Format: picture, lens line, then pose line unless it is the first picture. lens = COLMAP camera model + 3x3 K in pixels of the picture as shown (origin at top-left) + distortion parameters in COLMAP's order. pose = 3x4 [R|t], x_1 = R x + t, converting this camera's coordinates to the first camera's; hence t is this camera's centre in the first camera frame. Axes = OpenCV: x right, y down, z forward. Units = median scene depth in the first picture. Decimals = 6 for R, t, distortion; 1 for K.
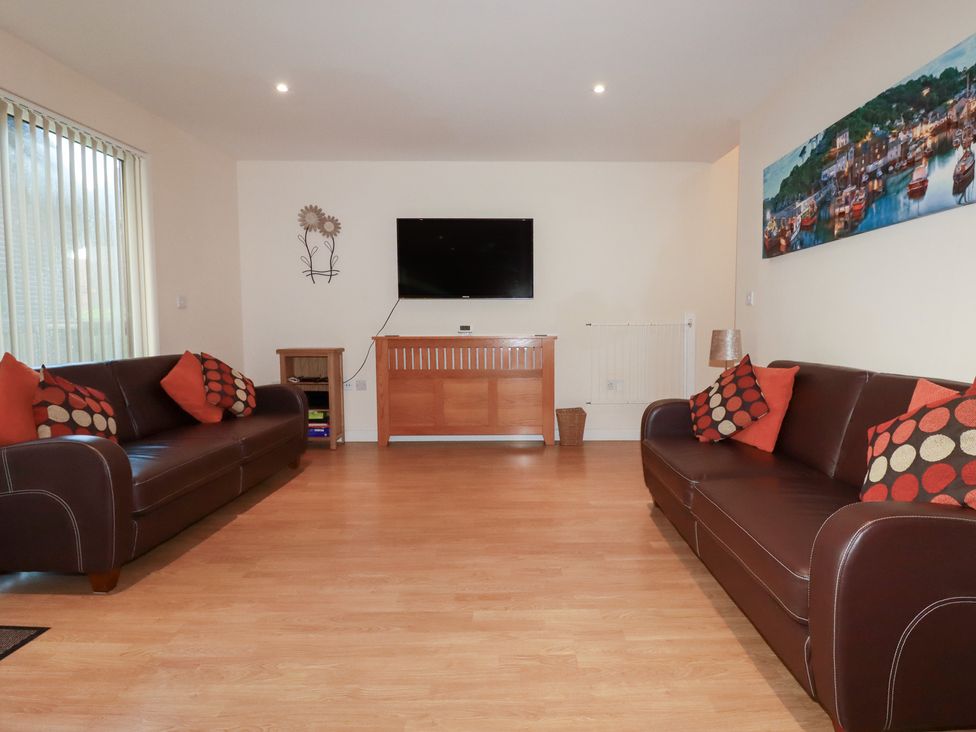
lens RADIAL K [[514.9, 0, 526.6], [0, 514.9, 357.1], [0, 0, 1]] dist [-0.003169, -0.001861]
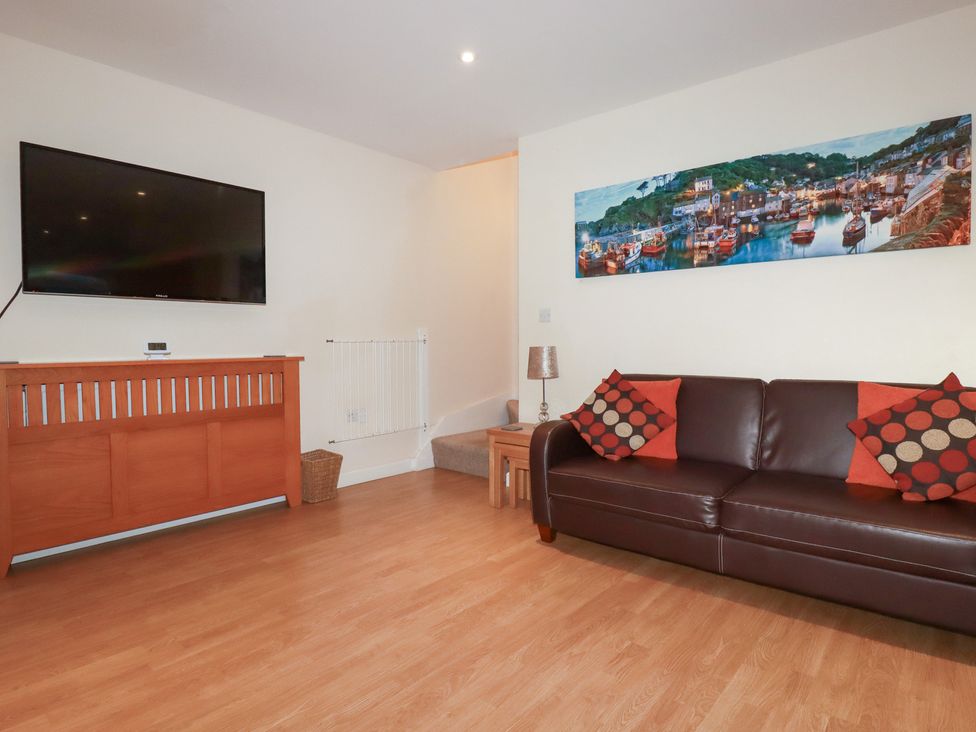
lens RADIAL K [[544.1, 0, 486.7], [0, 544.1, 361.0], [0, 0, 1]] dist [0.002308, -0.000203]
pose [[0.674333, -0.027121, 0.737930, -0.669807], [0.047203, 0.998865, -0.006424, -0.033794], [-0.736918, 0.039164, 0.674847, 0.546449]]
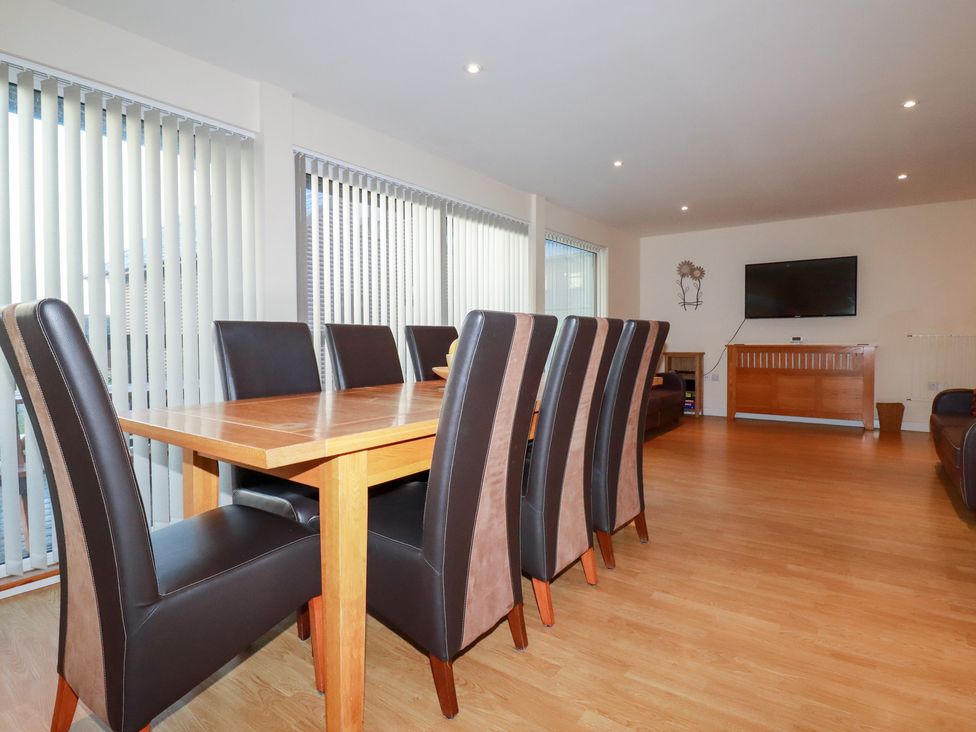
lens RADIAL K [[544.1, 0, 486.7], [0, 544.1, 361.0], [0, 0, 1]] dist [0.002308, -0.000203]
pose [[0.797516, 0.020628, -0.602945, 0.200254], [-0.029405, 0.999557, -0.004698, 0.067754], [0.602581, 0.021476, 0.797769, -1.331742]]
